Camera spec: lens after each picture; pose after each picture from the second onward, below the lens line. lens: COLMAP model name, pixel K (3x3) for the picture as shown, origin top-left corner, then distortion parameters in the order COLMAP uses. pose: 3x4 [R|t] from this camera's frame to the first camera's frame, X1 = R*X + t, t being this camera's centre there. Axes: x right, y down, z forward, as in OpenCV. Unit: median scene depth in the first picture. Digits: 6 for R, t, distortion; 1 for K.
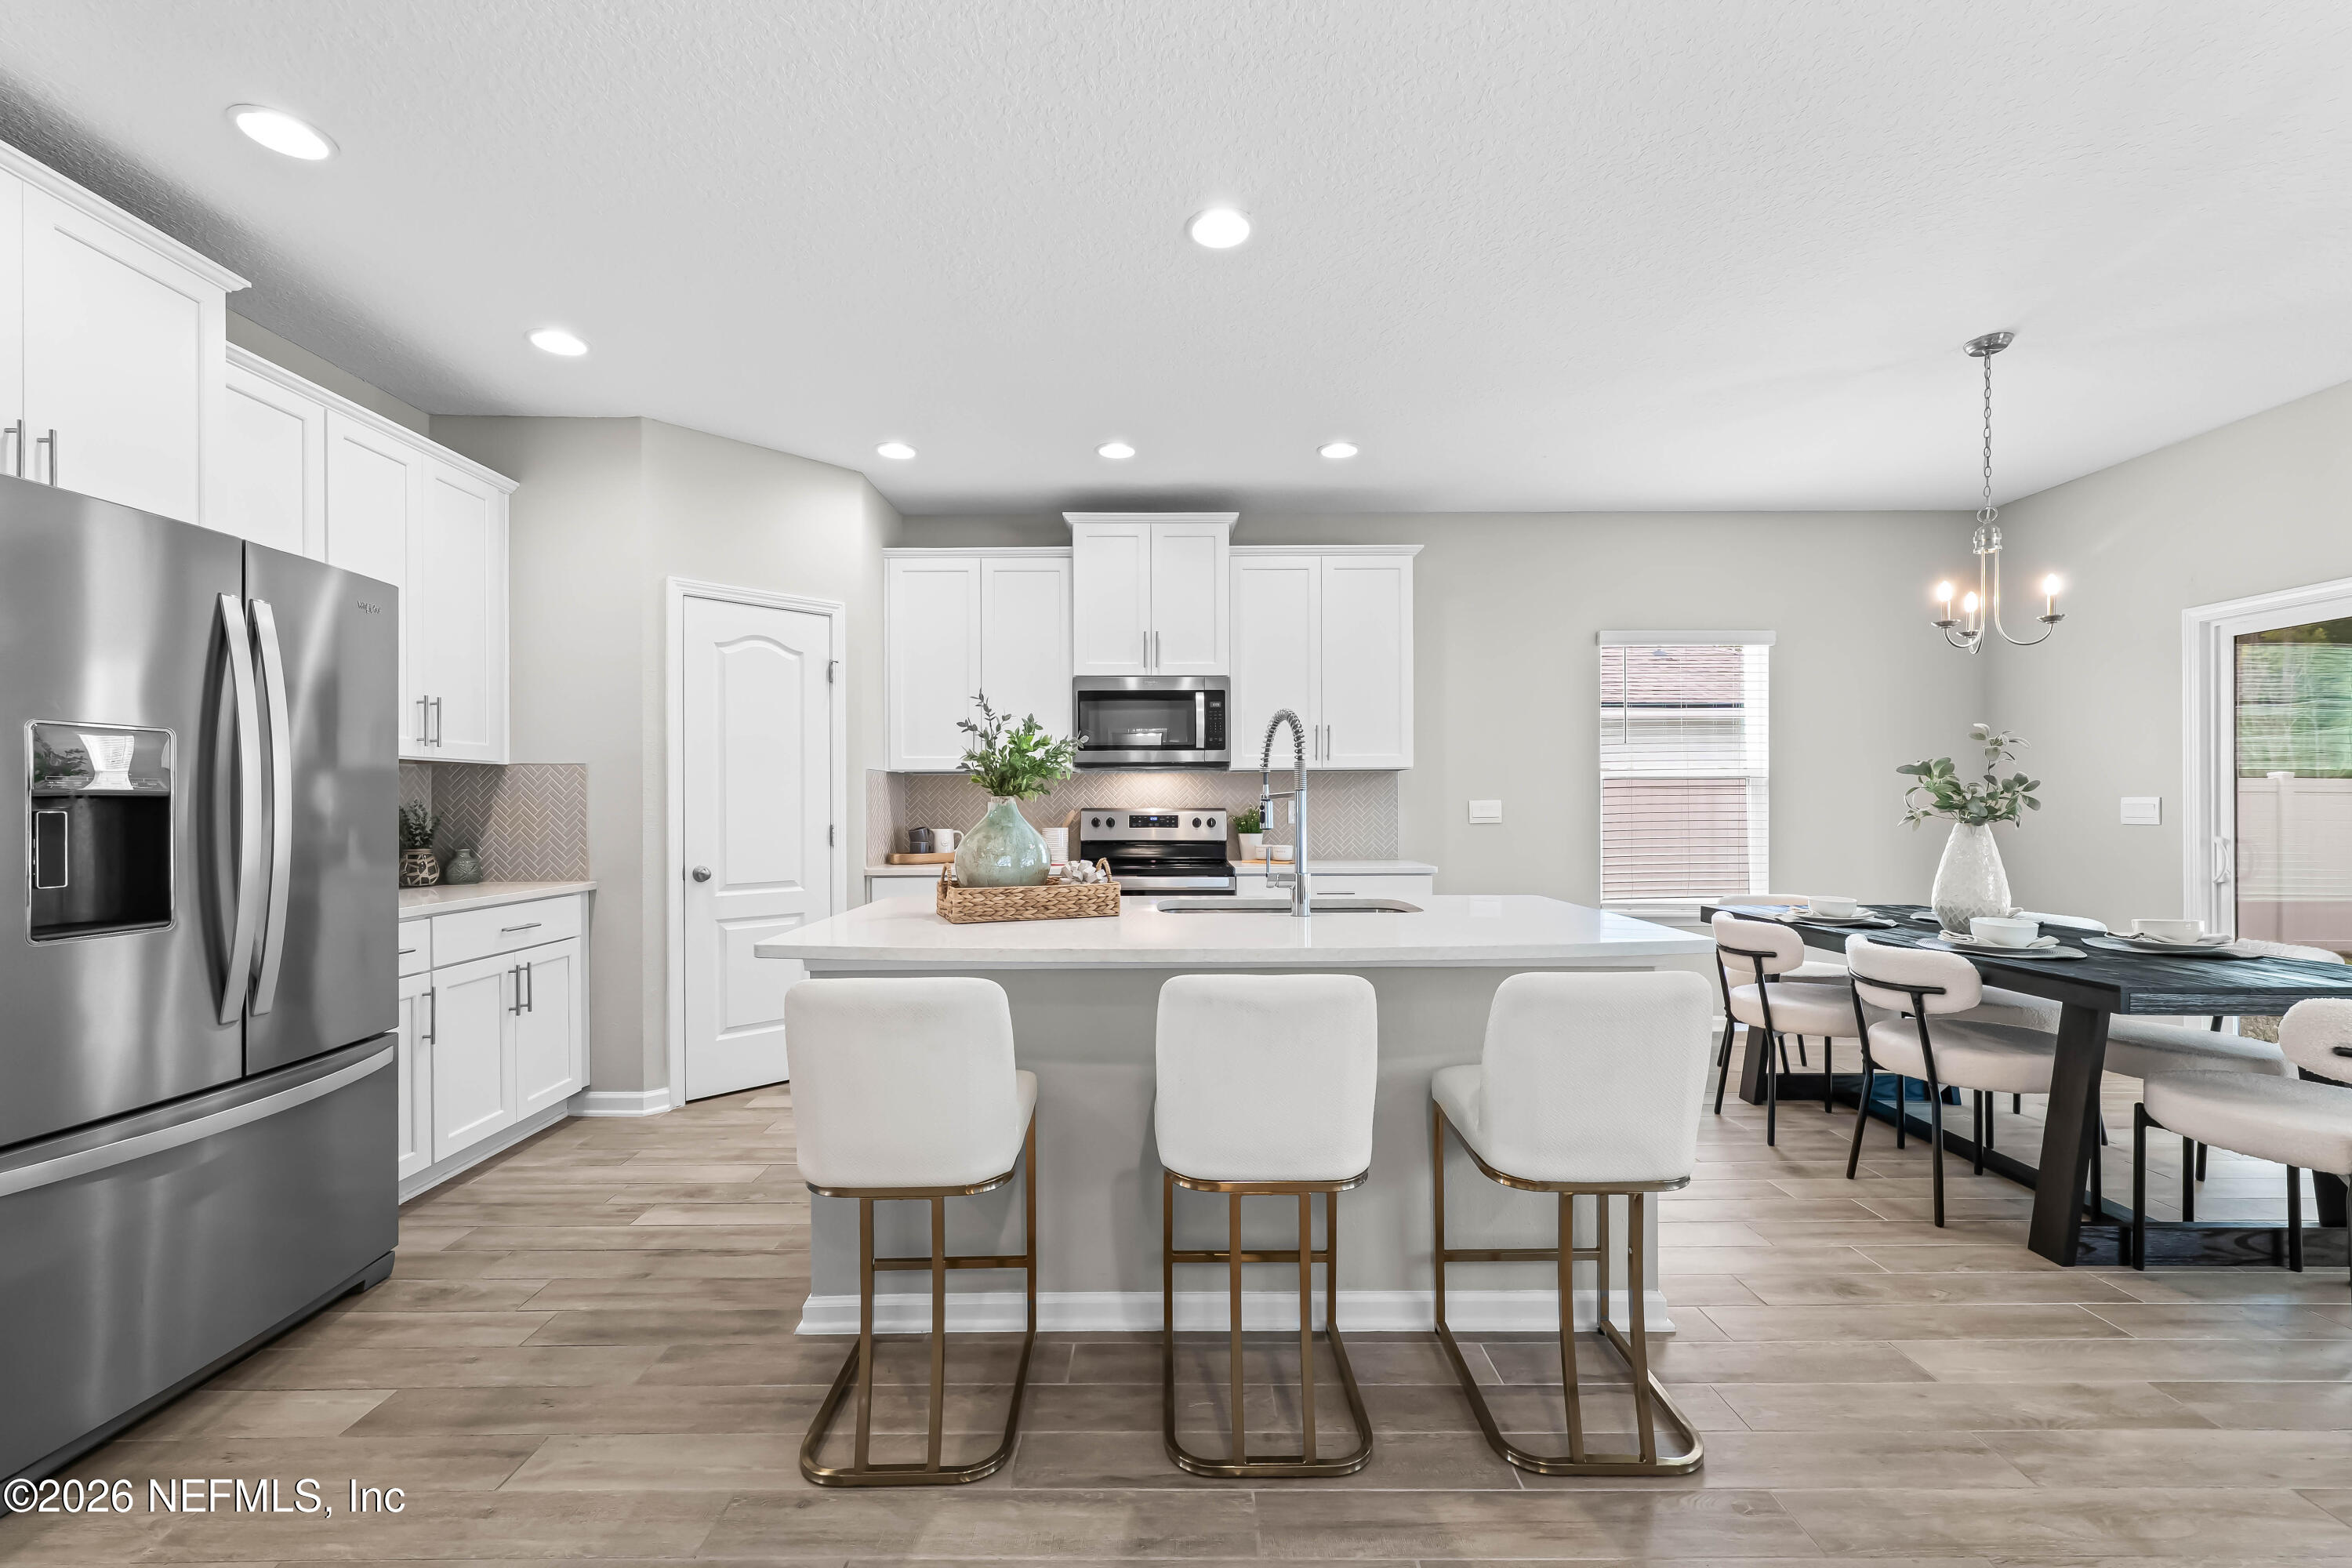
lens RADIAL K [[957.1, 0, 1172.4], [0, 957.1, 803.5], [0, 0, 1]] dist [0.000709, 0.000483]
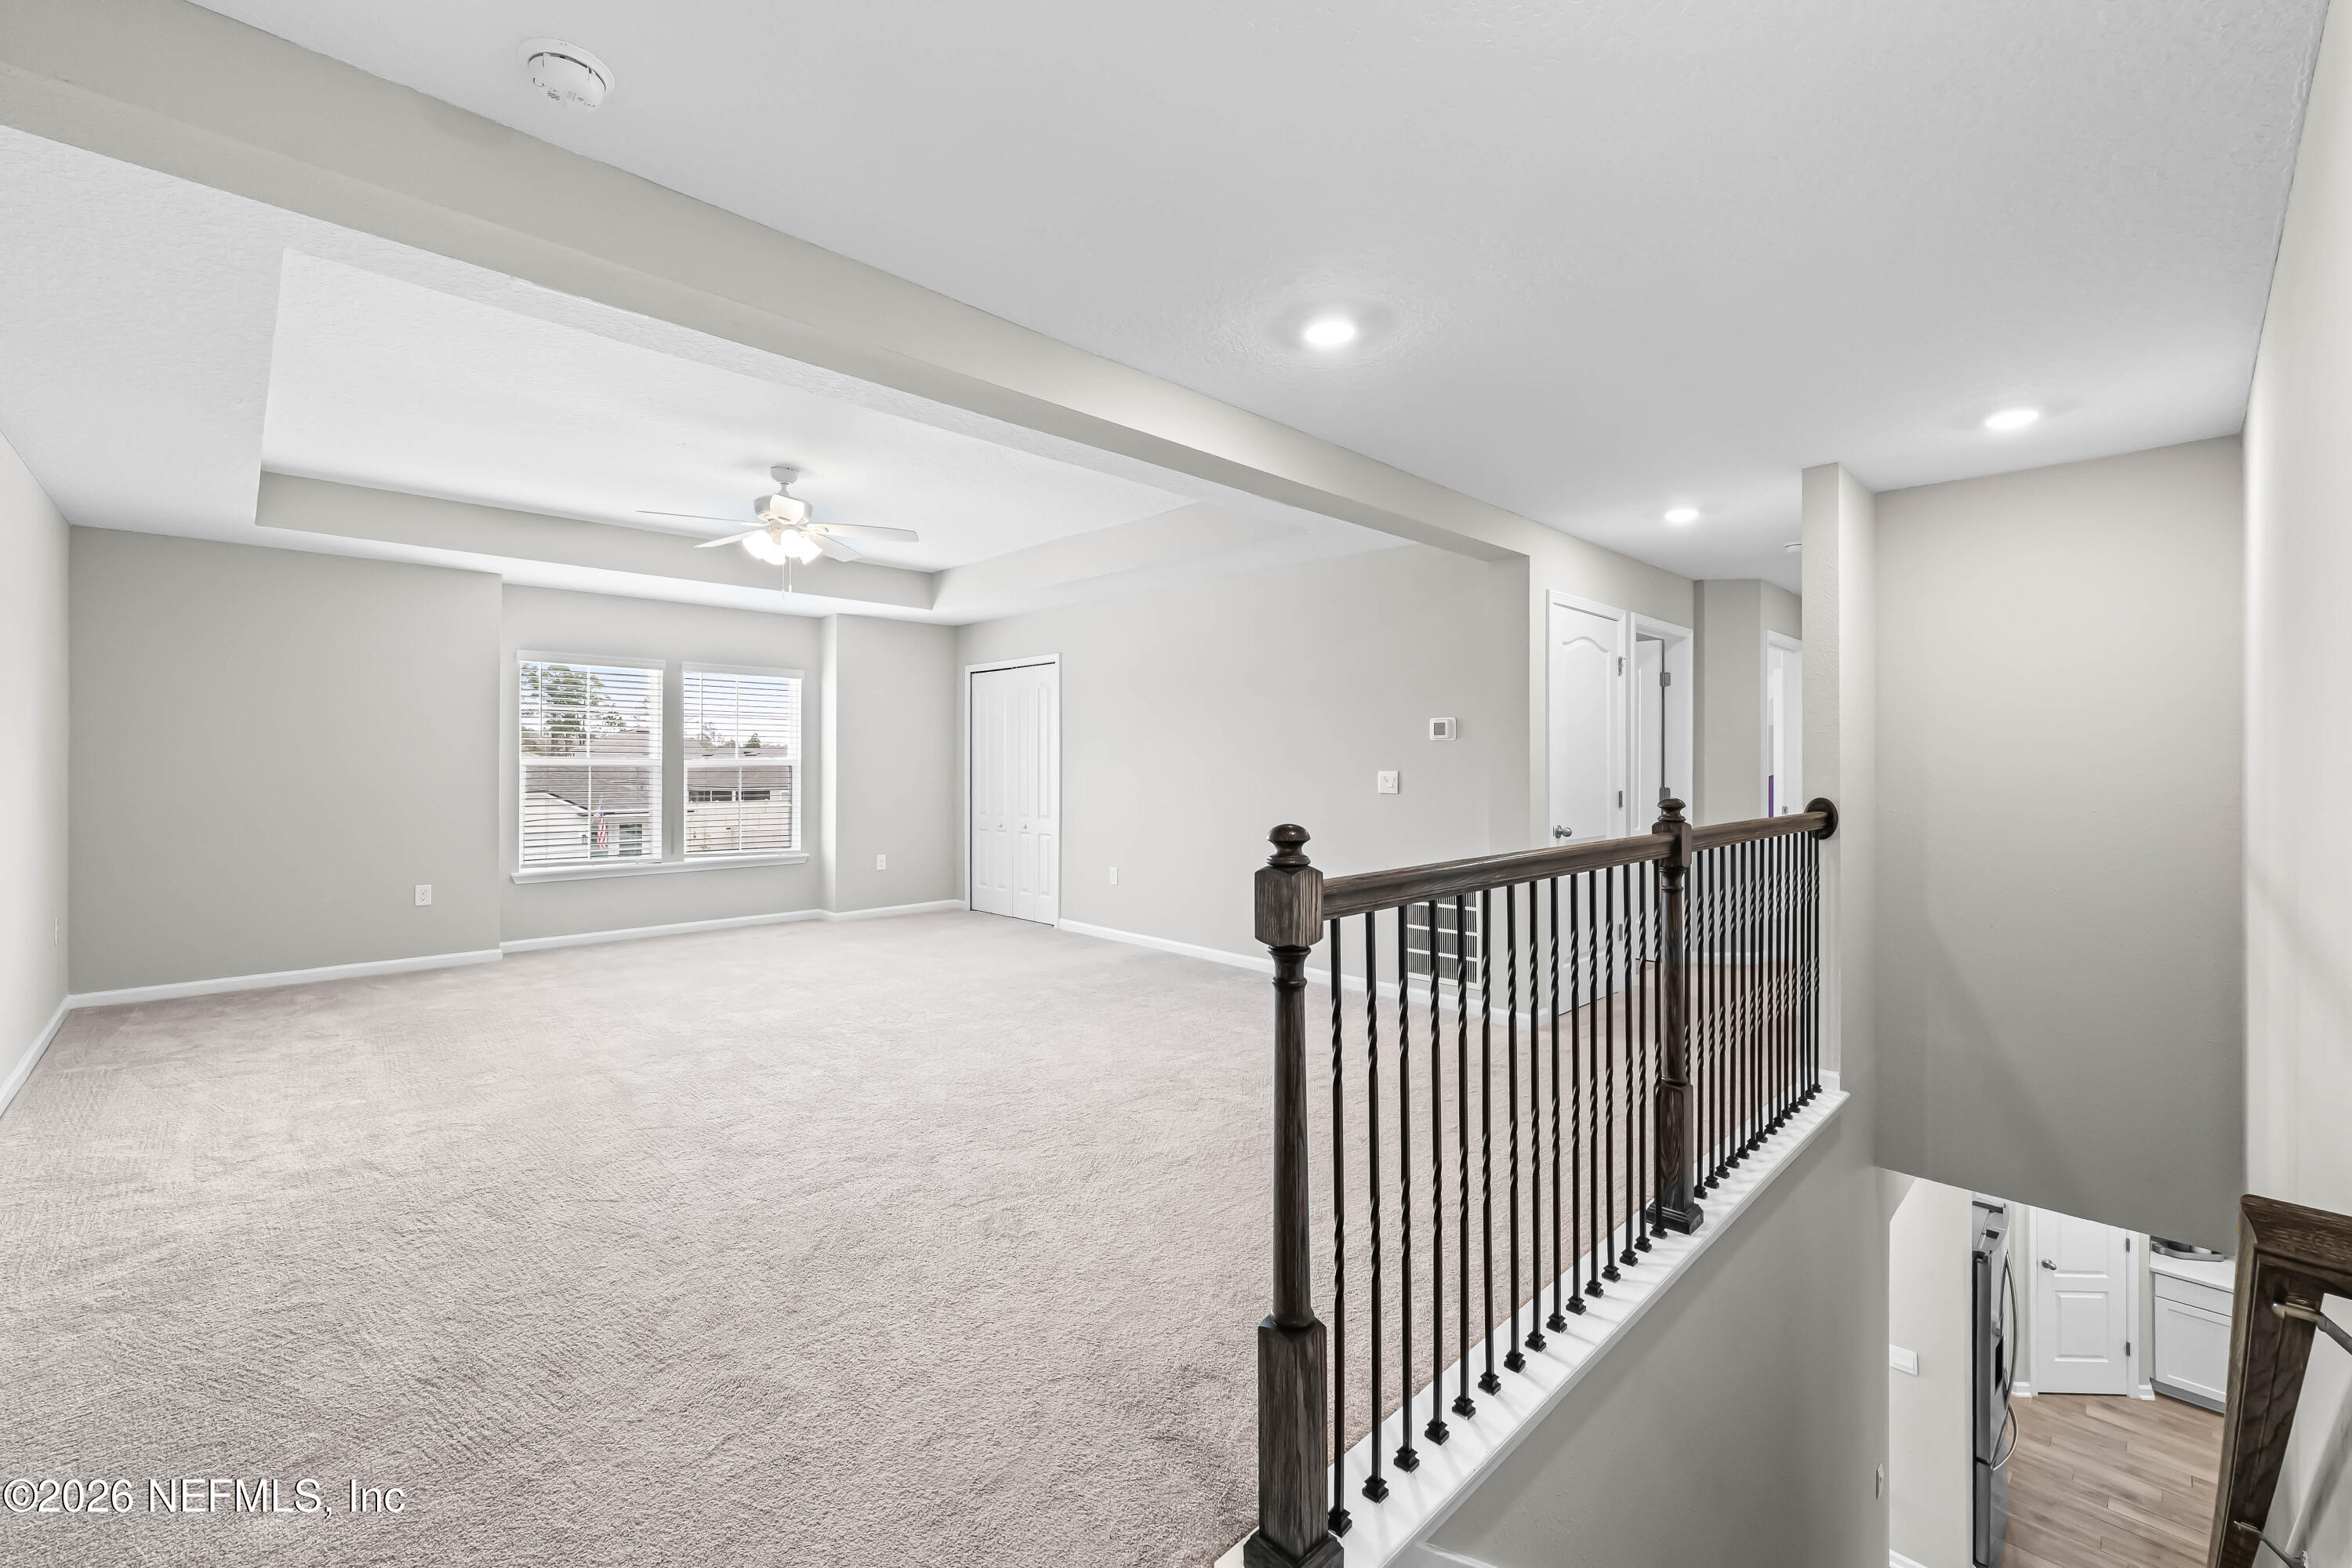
lens RADIAL K [[965.8, 0, 1149.8], [0, 965.8, 765.8], [0, 0, 1]] dist [0.000262, 0.000175]
pose [[0.685530, 0.004325, -0.728031, -0.294618], [-0.001318, 0.999988, 0.004700, -0.727081], [0.728043, -0.002263, 0.685528, -1.201800]]
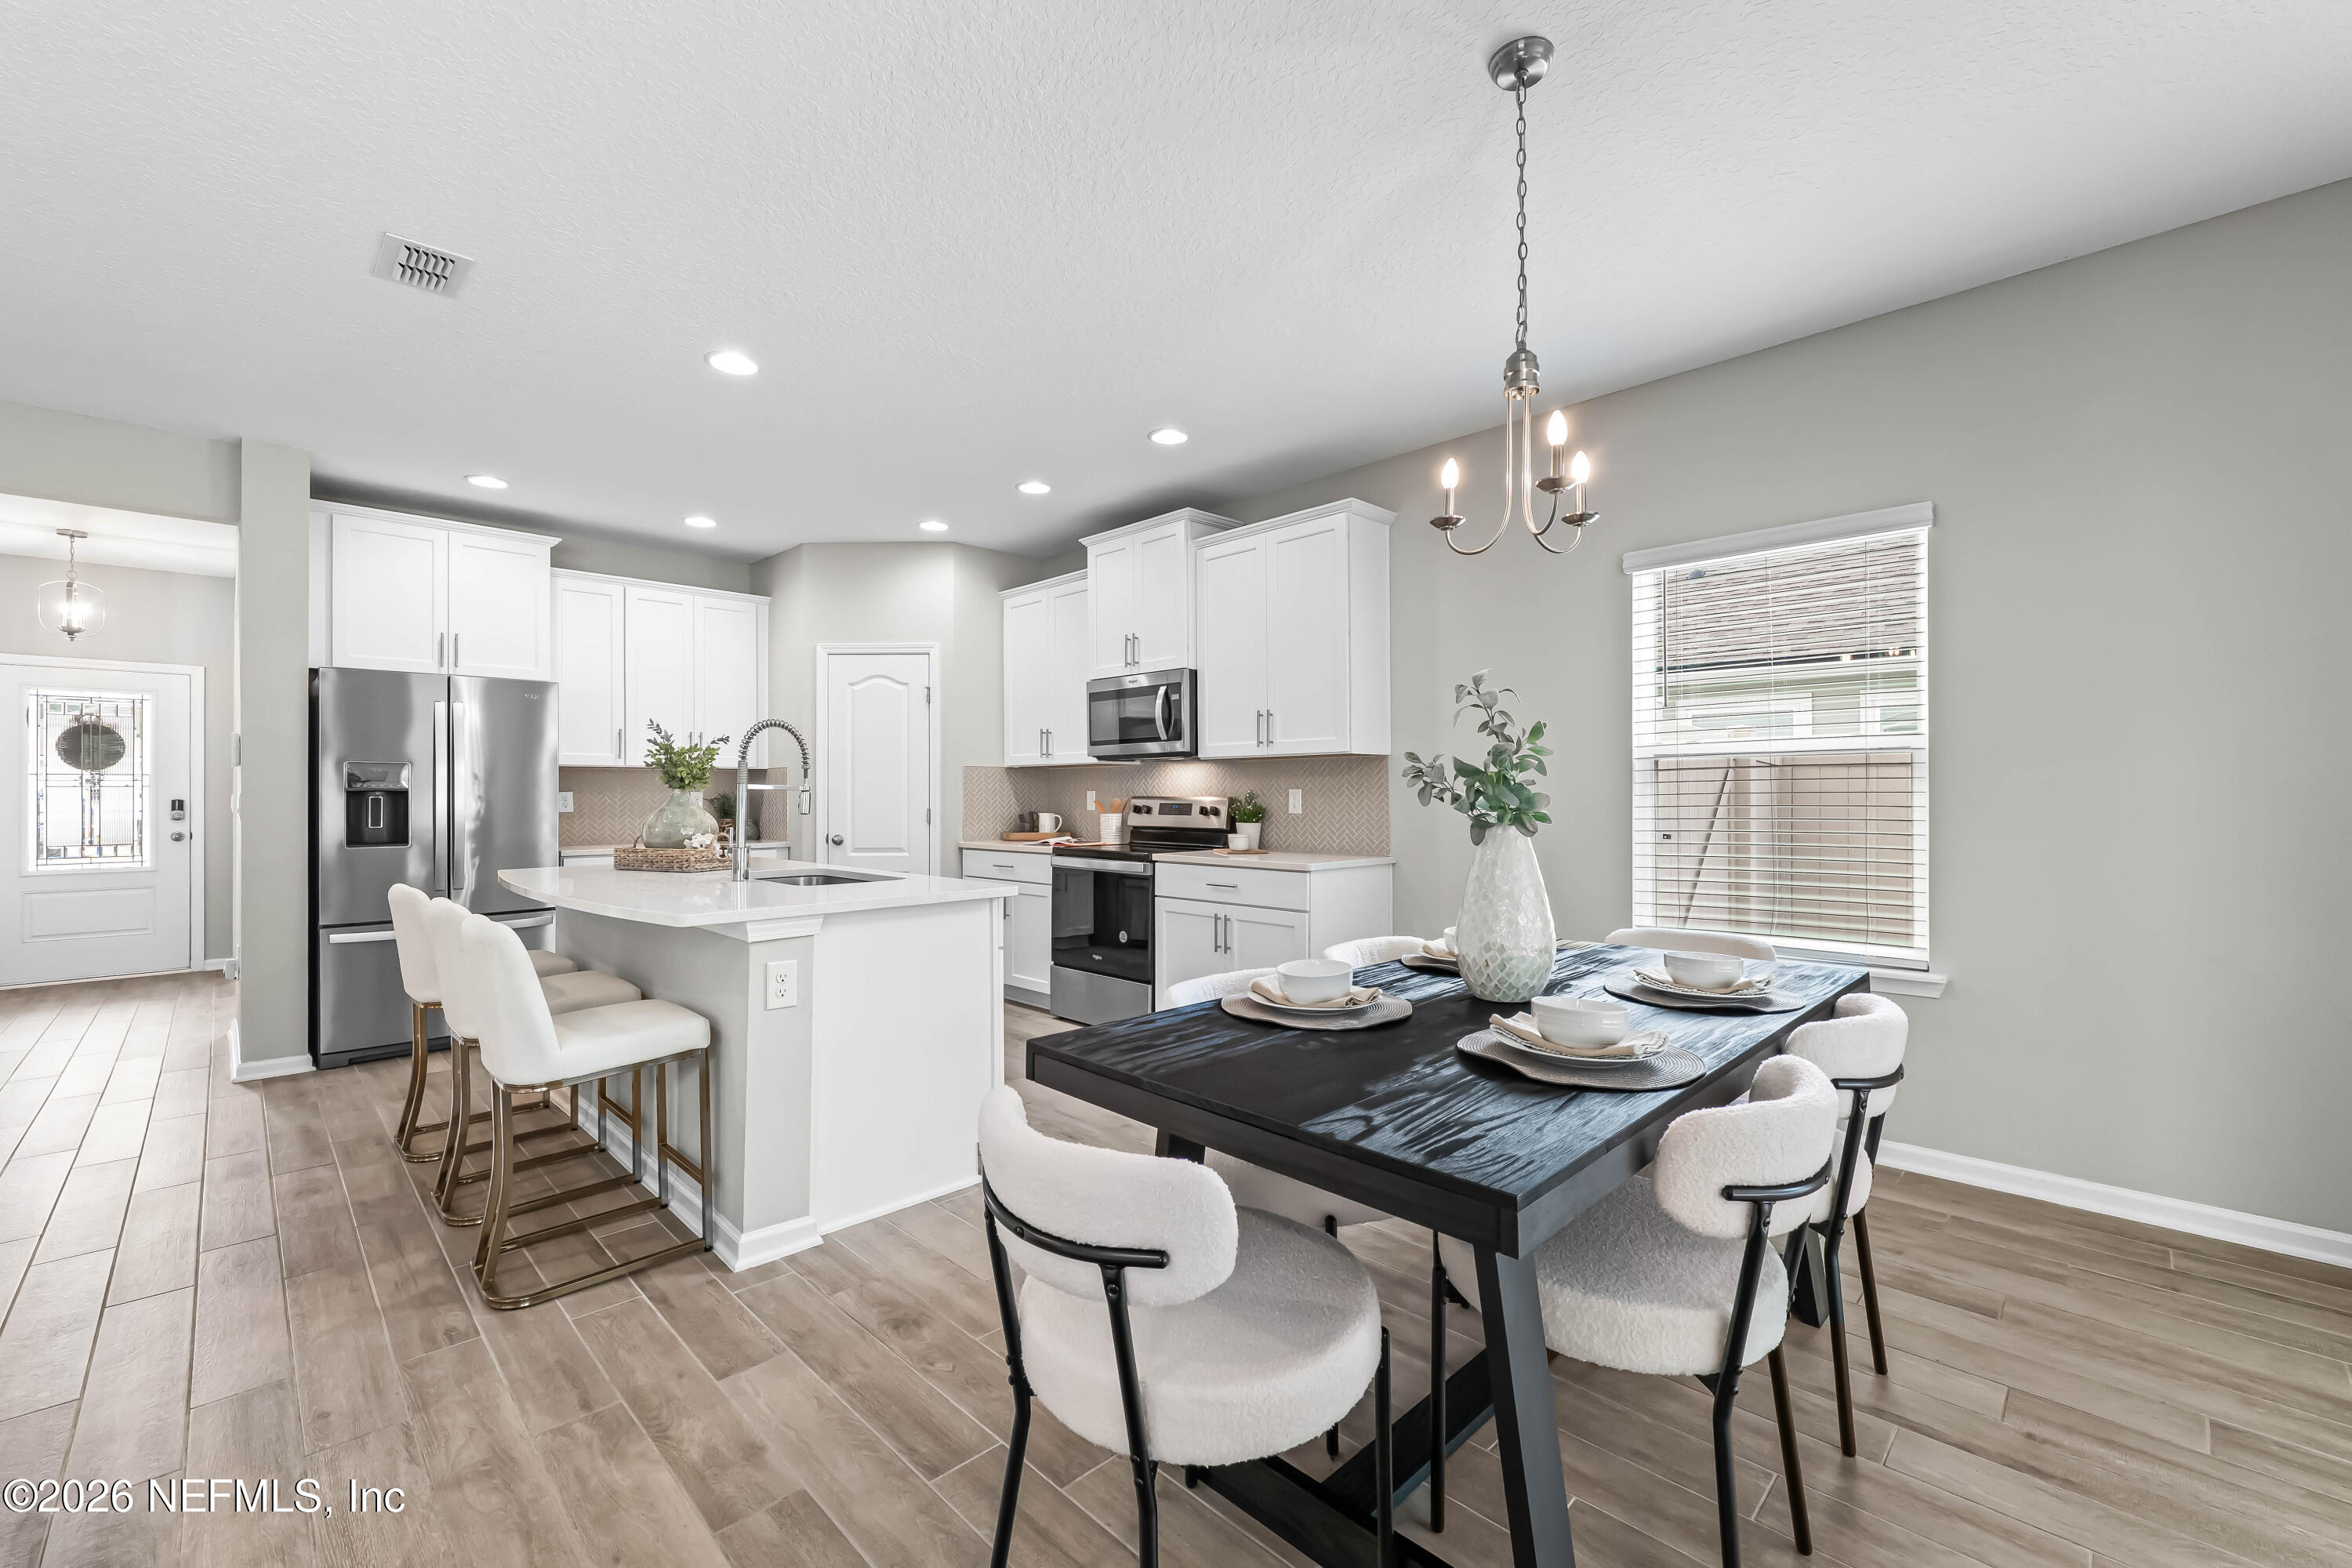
lens RADIAL K [[959.6, 0, 1176.6], [0, 959.6, 789.5], [0, 0, 1]] dist [0.001427, 0.000263]
pose [[0.702117, -0.002198, -0.712058, 0.819738], [0.001901, 0.999997, -0.001212, -0.001847], [0.712059, -0.000502, 0.702120, 0.286495]]
